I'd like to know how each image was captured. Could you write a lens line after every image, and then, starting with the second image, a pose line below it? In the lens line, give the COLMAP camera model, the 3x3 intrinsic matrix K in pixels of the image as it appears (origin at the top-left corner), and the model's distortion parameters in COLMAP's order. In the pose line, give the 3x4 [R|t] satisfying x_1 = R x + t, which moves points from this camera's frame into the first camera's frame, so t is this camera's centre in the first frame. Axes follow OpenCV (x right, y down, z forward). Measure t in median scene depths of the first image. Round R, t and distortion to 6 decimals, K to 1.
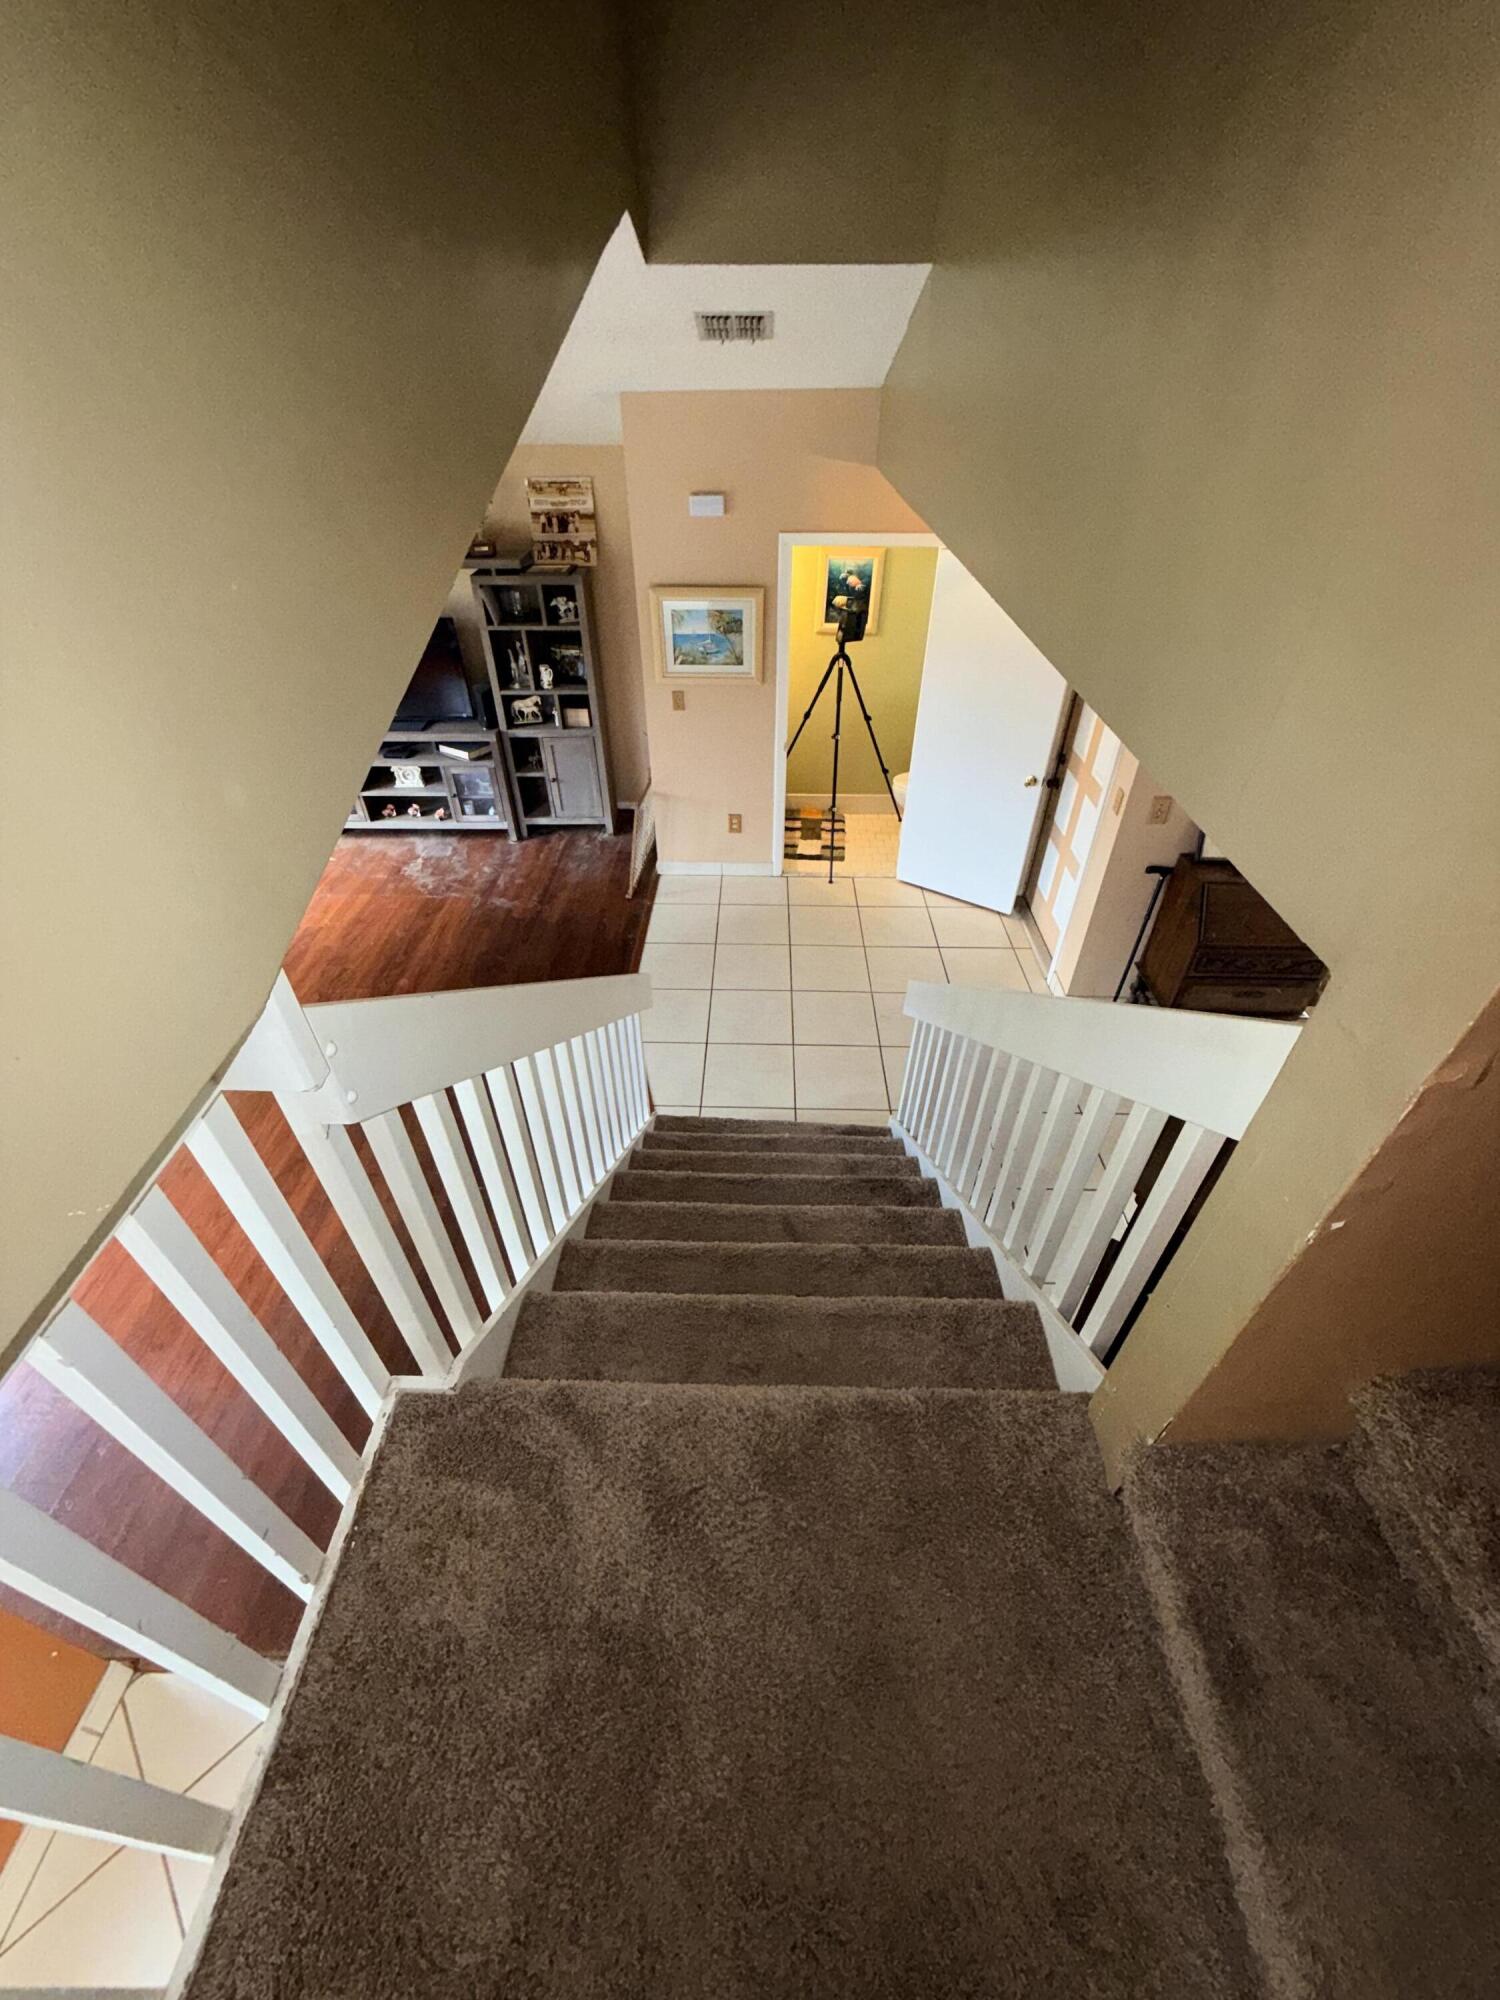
lens RADIAL K [[803.6, 0, 750.0], [0, 803.6, 1000.0], [0, 0, 1]] dist [0.006645, -0.000236]
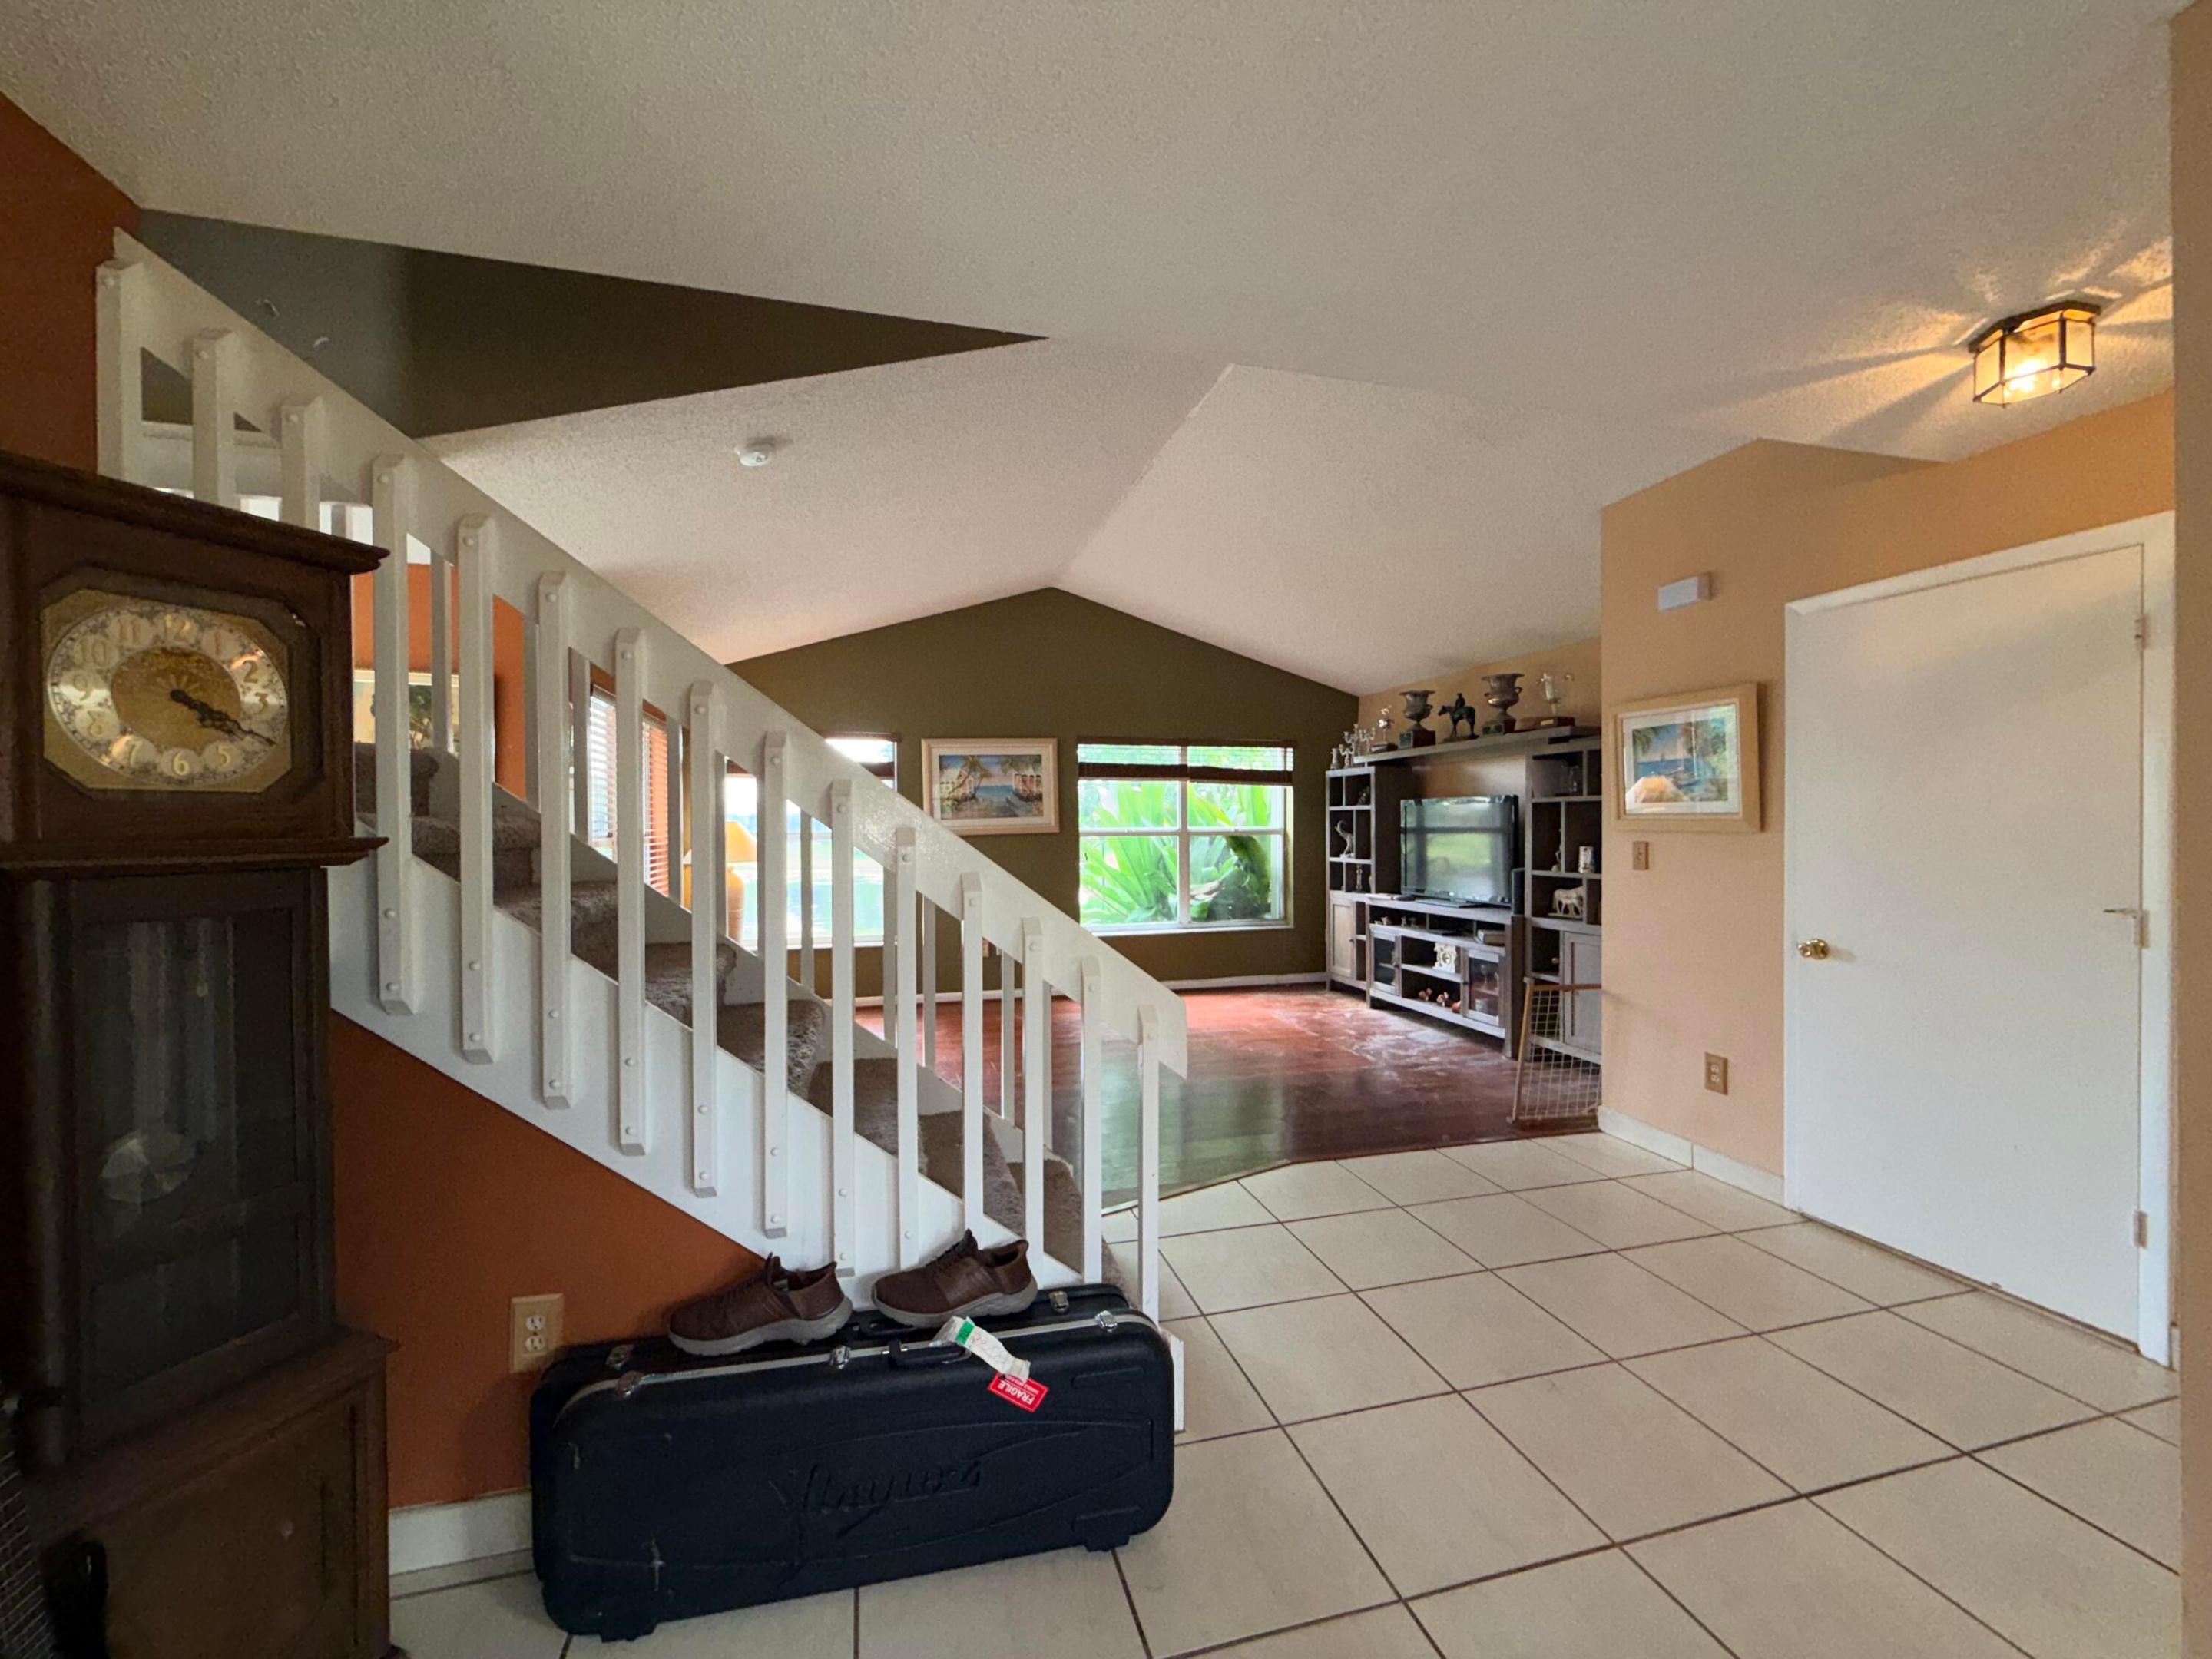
lens RADIAL K [[888.7, 0, 1109.3], [0, 888.7, 836.8], [0, 0, 1]] dist [0.006645, -0.000236]
pose [[0.277376, 0.006291, -0.960741, 0.441059], [-0.598683, 0.783230, -0.167718, 0.008083], [0.751426, 0.621700, 0.221016, 0.423771]]
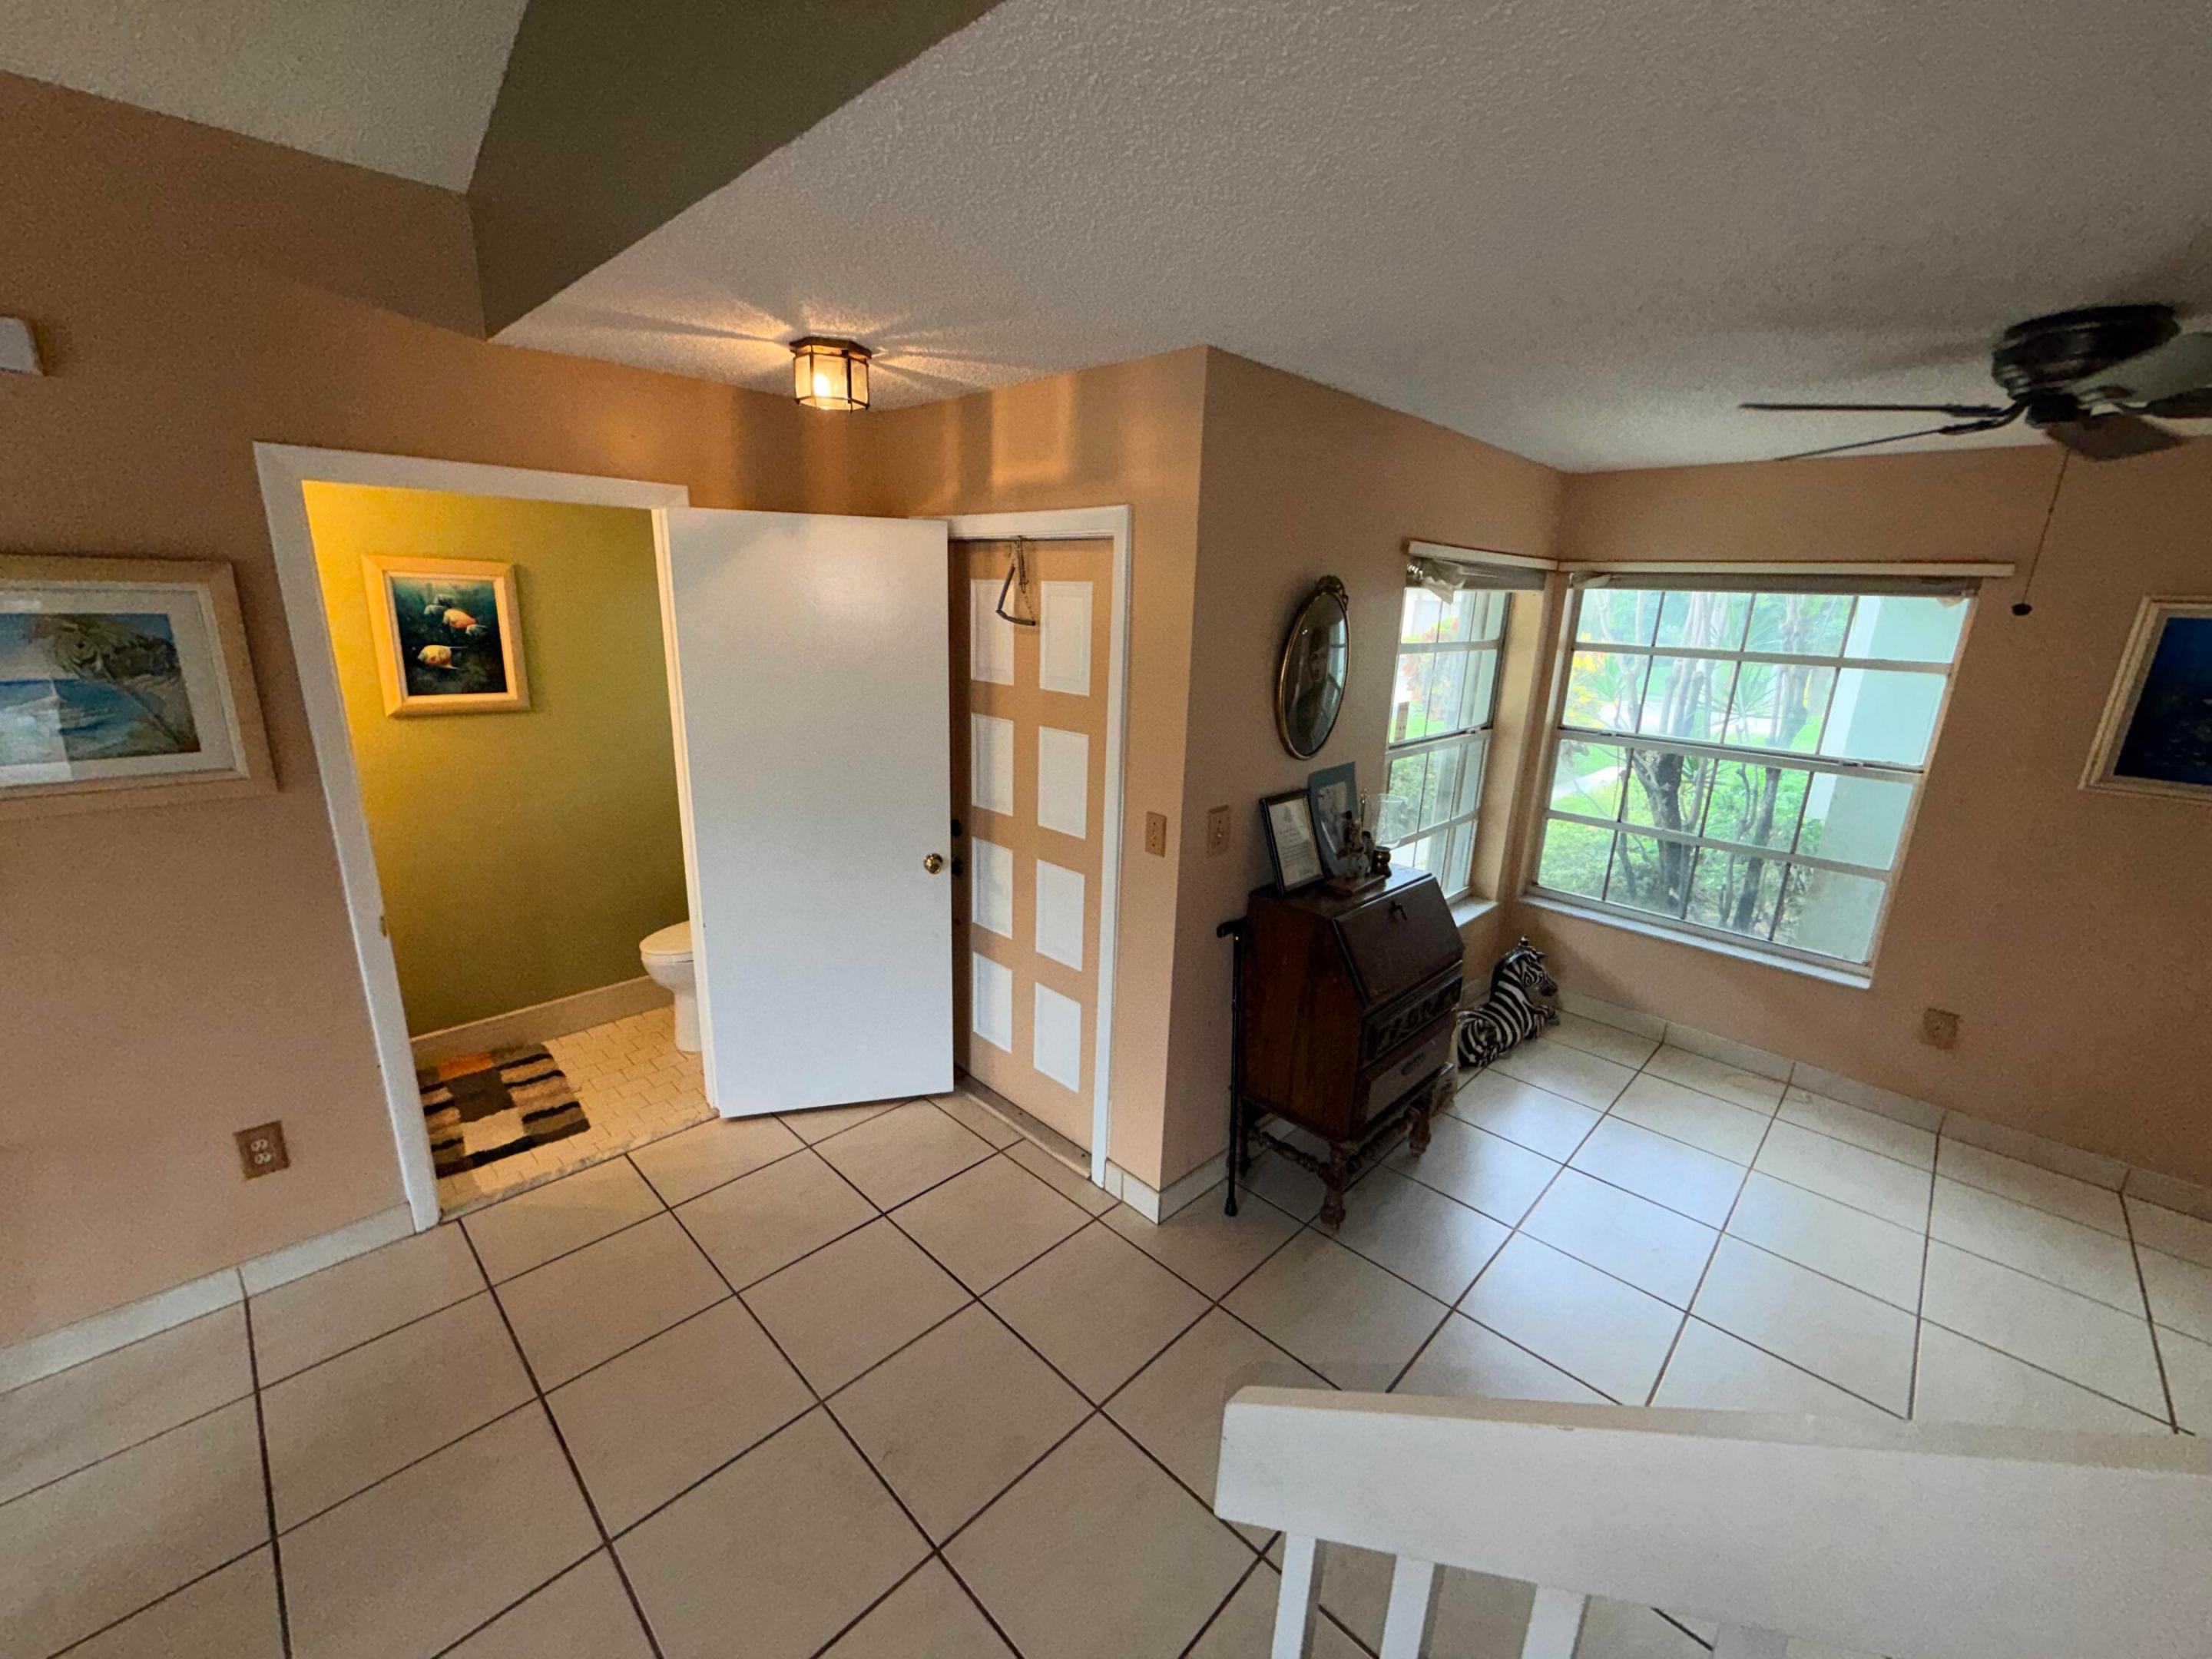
lens RADIAL K [[888.7, 0, 1109.3], [0, 888.7, 836.8], [0, 0, 1]] dist [0.006645, -0.000236]
pose [[0.678592, -0.172263, 0.714030, -0.022357], [0.432529, 0.879407, -0.198902, -0.088783], [-0.593659, 0.443812, 0.671267, 0.395054]]
